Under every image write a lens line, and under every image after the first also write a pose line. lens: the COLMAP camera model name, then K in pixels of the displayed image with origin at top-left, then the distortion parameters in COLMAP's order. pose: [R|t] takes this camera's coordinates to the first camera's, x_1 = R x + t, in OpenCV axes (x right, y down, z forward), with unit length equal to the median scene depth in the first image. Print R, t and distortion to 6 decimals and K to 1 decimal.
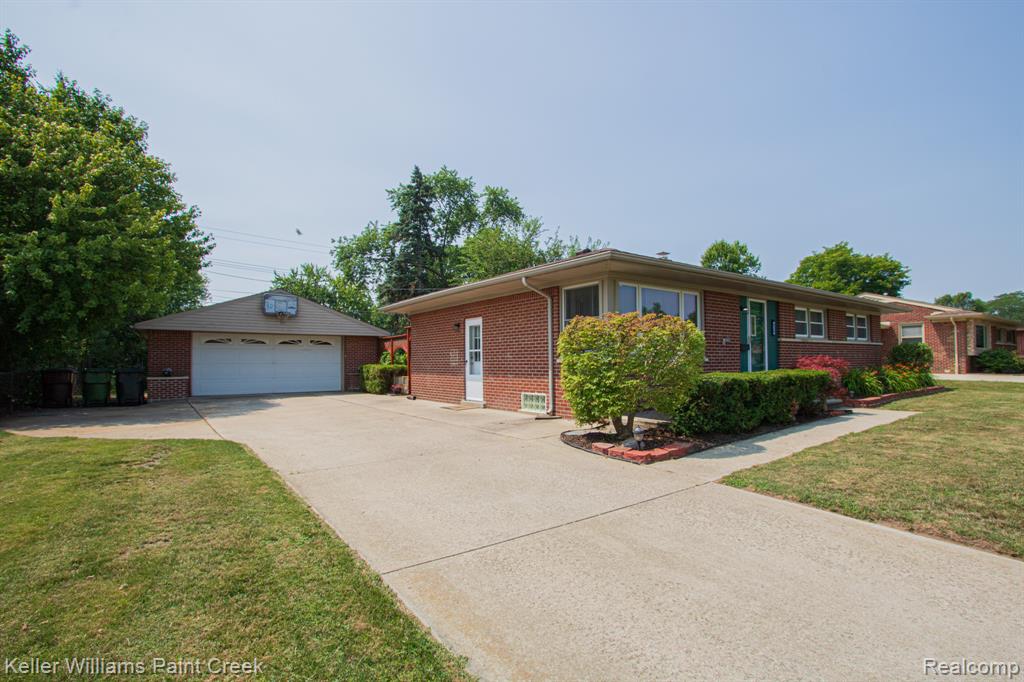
lens RADIAL K [[486.8, 0, 516.6], [0, 486.8, 347.0], [0, 0, 1]] dist [-0.016141, -0.000306]
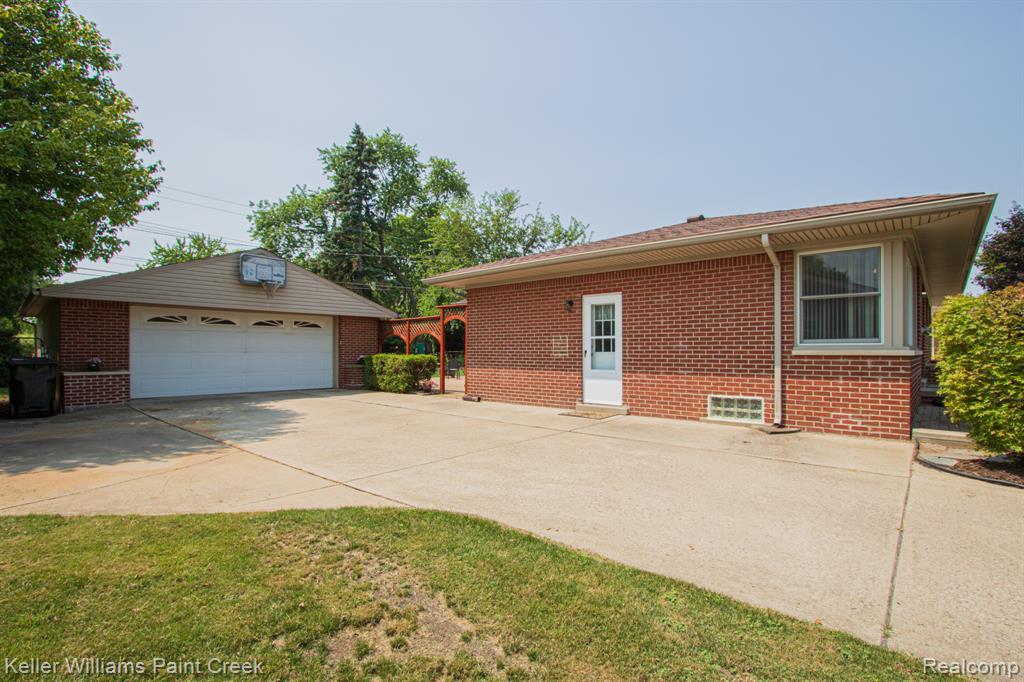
lens RADIAL K [[486.8, 0, 515.7], [0, 486.8, 346.7], [0, 0, 1]] dist [-0.016141, -0.000306]
pose [[0.977591, 0.009741, 0.210289, -0.111983], [-0.014308, 0.999693, 0.020205, 0.002478], [-0.210028, -0.022761, 0.977430, 0.089189]]
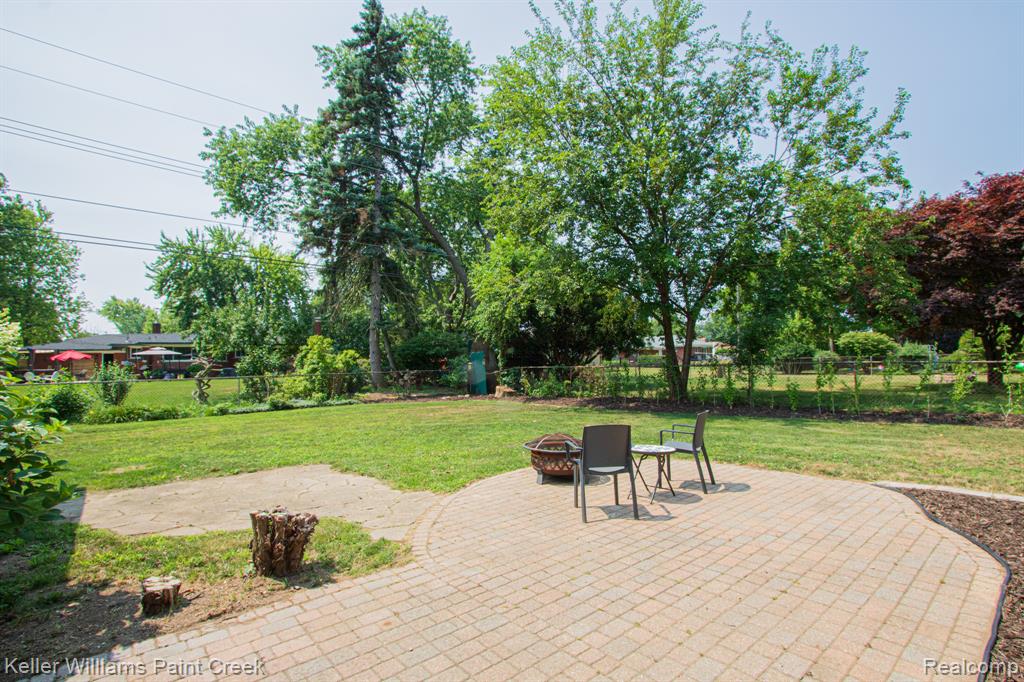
lens RADIAL K [[486.8, 0, 514.2], [0, 486.8, 359.5], [0, 0, 1]] dist [-0.016141, -0.000306]
pose [[0.996773, -0.003061, 0.080209, -0.098287], [0.000898, 0.999635, 0.026998, 0.010322], [-0.080262, -0.026838, 0.996412, 0.477992]]
